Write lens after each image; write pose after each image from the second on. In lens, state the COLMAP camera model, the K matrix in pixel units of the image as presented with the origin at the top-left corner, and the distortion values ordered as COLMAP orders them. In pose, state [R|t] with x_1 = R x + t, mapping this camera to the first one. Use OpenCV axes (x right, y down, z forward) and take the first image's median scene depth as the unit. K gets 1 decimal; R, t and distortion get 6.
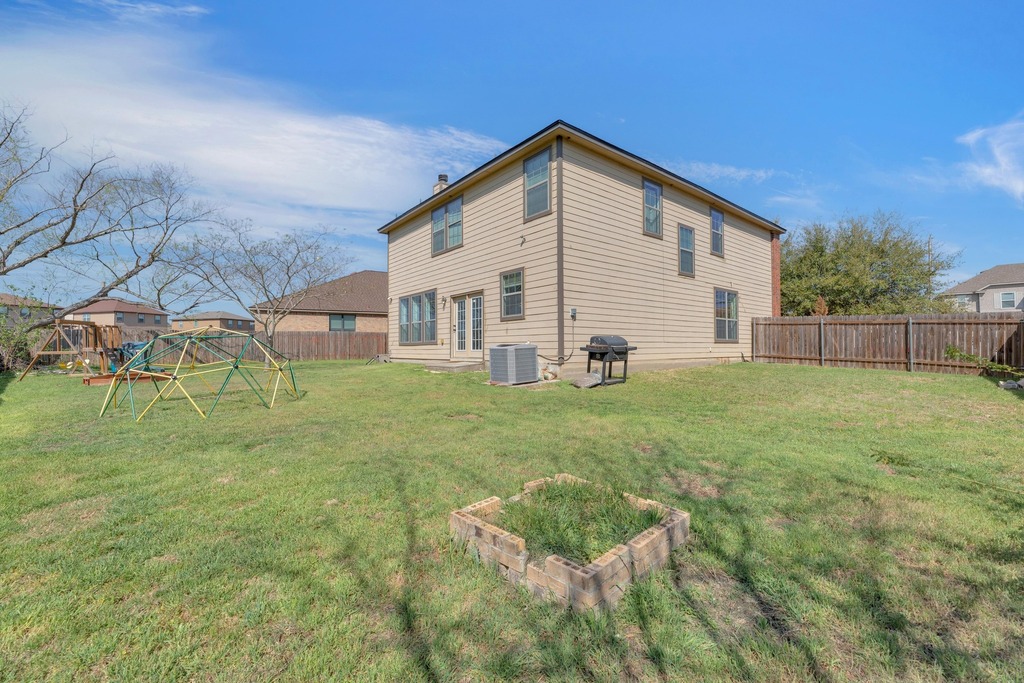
lens RADIAL K [[419.7, 0, 512.0], [0, 419.7, 341.5], [0, 0, 1]] dist [-0.000006, 0.000045]
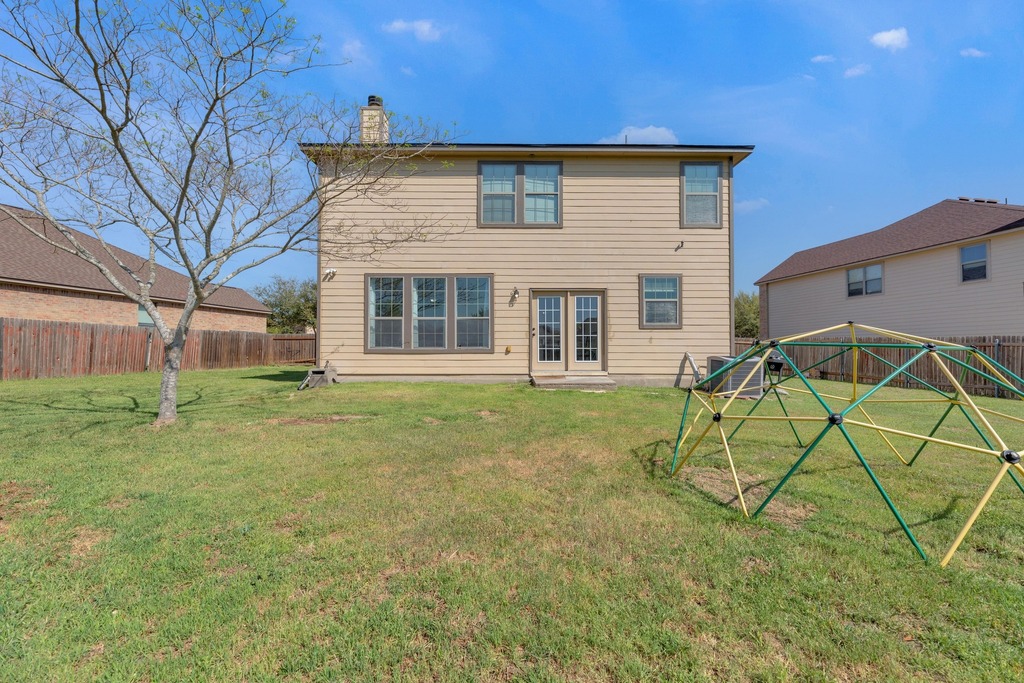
lens RADIAL K [[419.7, 0, 512.0], [0, 419.7, 341.5], [0, 0, 1]] dist [-0.000006, 0.000045]
pose [[0.614843, 0.024003, 0.788284, -0.793153], [-0.018072, 0.999703, -0.016345, -0.001962], [-0.788442, -0.004196, 0.615094, 0.598571]]
